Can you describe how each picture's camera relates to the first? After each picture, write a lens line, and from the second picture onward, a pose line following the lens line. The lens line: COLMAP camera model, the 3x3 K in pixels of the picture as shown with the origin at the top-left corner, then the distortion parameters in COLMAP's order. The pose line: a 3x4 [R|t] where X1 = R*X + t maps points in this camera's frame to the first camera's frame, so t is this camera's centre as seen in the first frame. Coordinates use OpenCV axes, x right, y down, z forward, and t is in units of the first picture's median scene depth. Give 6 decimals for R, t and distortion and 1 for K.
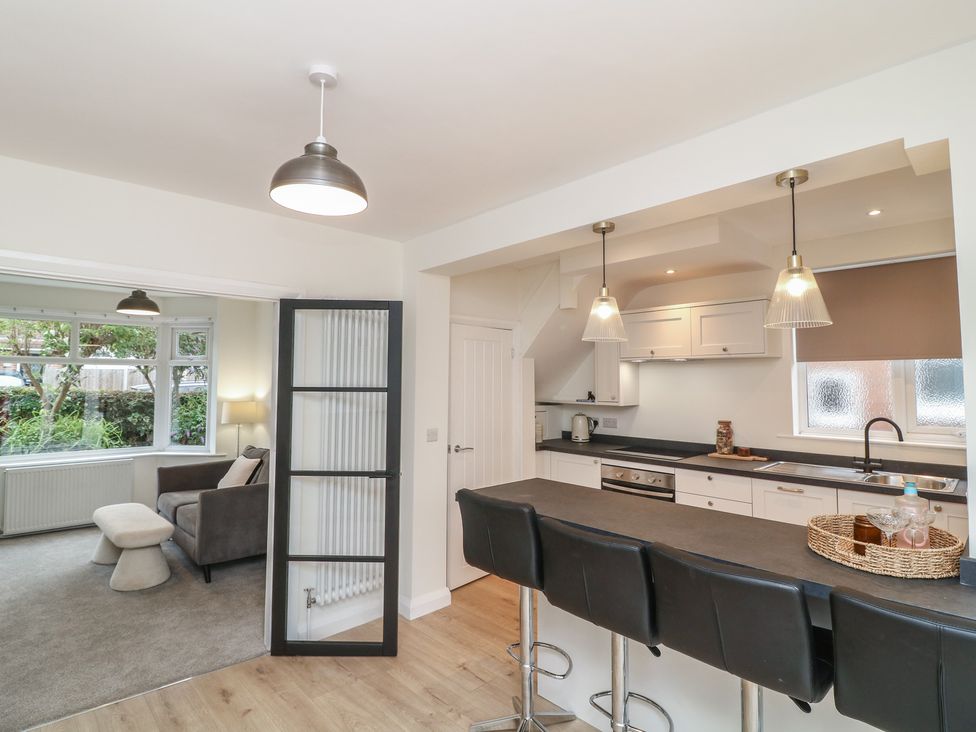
lens RADIAL K [[521.8, 0, 486.9], [0, 521.8, 351.0], [0, 0, 1]] dist [0.002600, -0.013602]
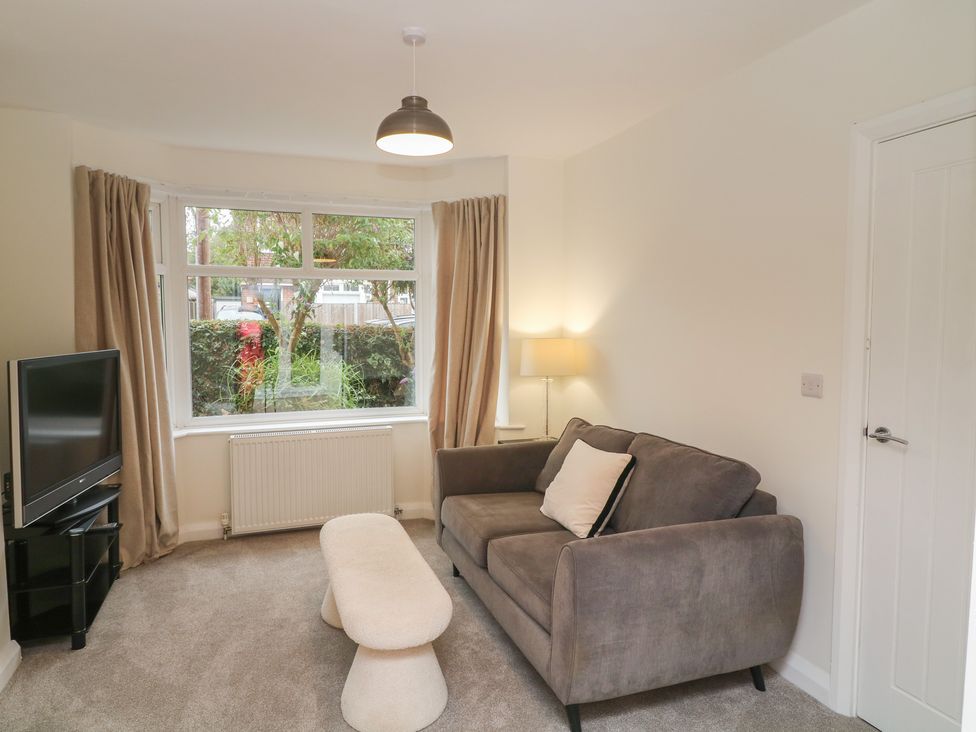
lens RADIAL K [[685.1, 0, 485.3], [0, 685.1, 366.3], [0, 0, 1]] dist [-0.014754, -0.001229]
pose [[0.914061, 0.026881, -0.404684, -0.131498], [0.025698, 0.991958, 0.123934, 0.018569], [0.404761, -0.123683, 0.906019, 0.164328]]
